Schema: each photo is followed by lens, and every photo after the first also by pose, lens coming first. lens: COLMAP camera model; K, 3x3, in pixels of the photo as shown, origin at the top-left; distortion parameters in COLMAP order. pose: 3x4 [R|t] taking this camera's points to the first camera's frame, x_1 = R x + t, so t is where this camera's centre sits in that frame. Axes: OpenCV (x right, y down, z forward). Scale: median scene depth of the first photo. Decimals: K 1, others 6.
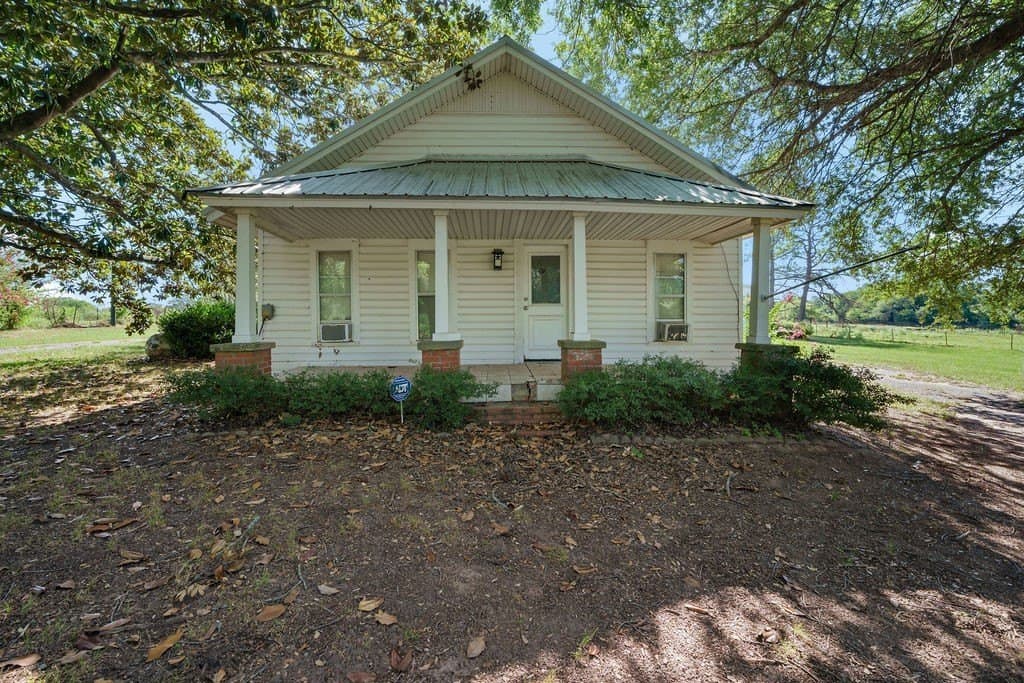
lens RADIAL K [[1341.1, 0, 512.0], [0, 1341.1, 341.5], [0, 0, 1]] dist [-0.027659, -0.023960]
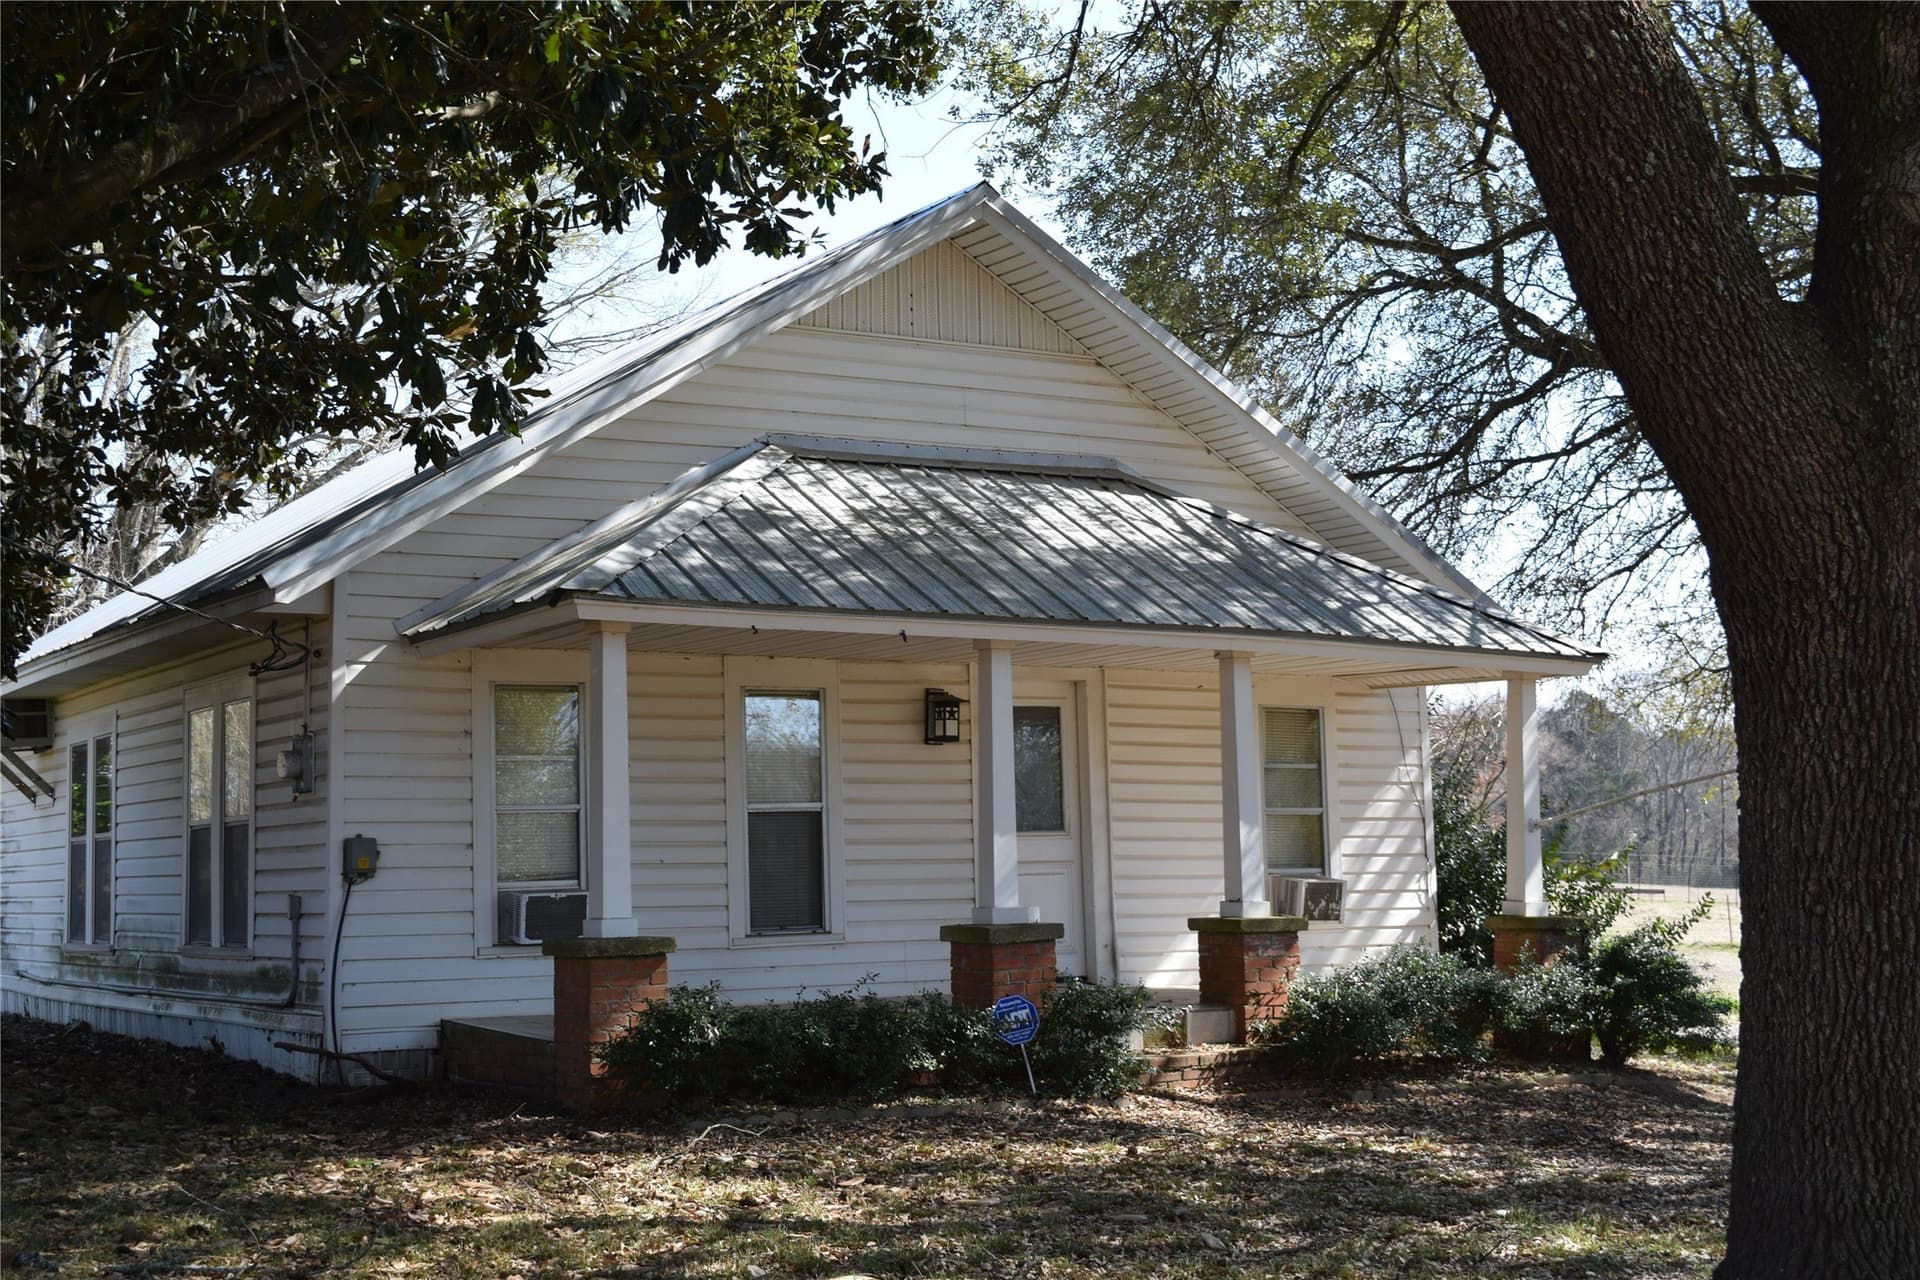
lens RADIAL K [[2514.5, 0, 960.0], [0, 2514.5, 640.0], [0, 0, 1]] dist [-0.027659, -0.023960]
pose [[0.825650, 0.040386, 0.562735, -0.391473], [0.018767, 0.994917, -0.098937, -0.011733], [-0.563870, 0.092248, 0.820695, 0.398800]]
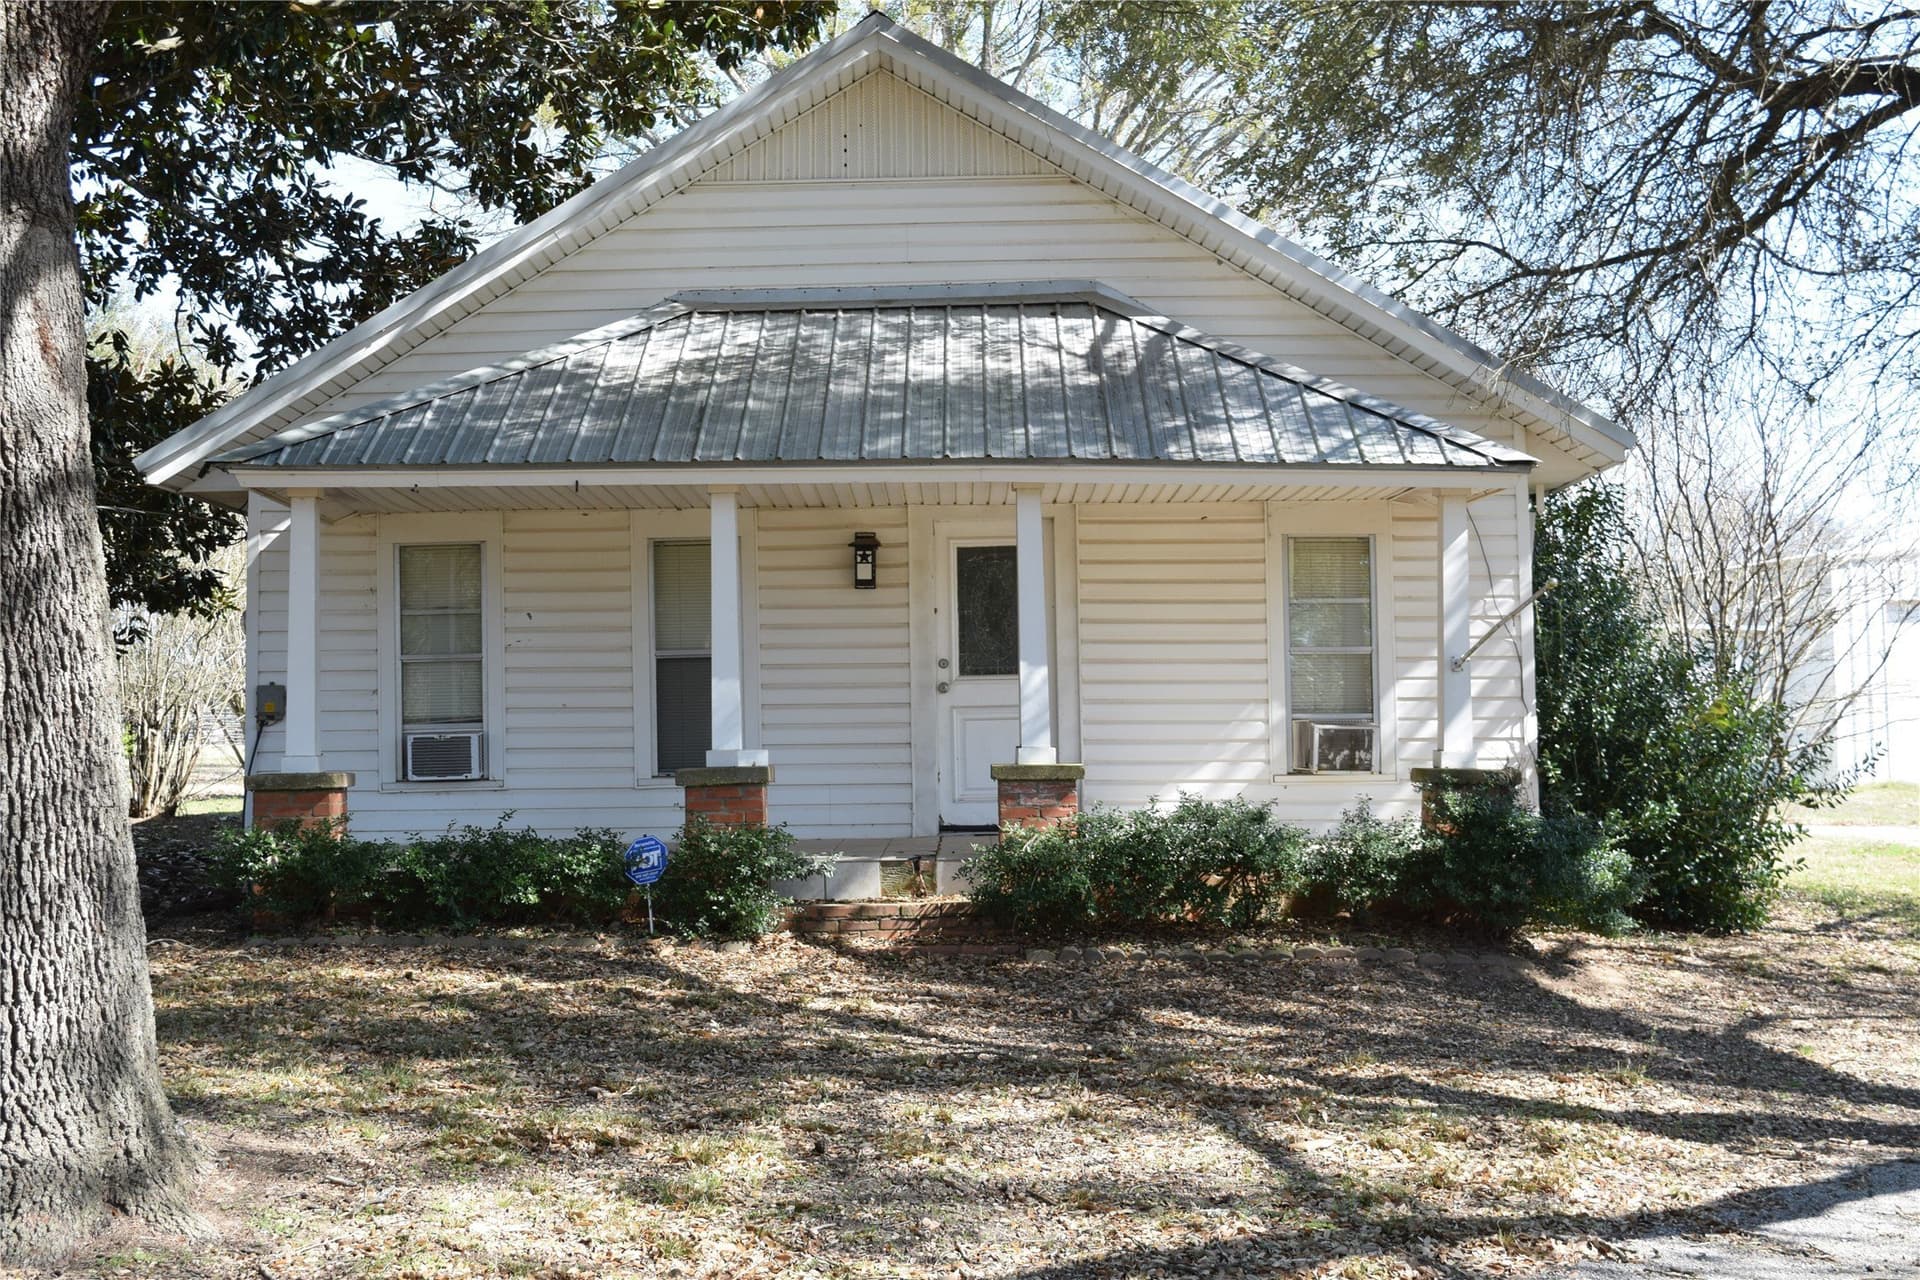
lens RADIAL K [[2514.5, 0, 960.0], [0, 2514.5, 640.0], [0, 0, 1]] dist [-0.027659, -0.023960]
pose [[0.999228, -0.008357, 0.038378, -0.010971], [0.010159, 0.998843, -0.046996, -0.005038], [-0.037941, 0.047350, 0.998158, 0.286262]]
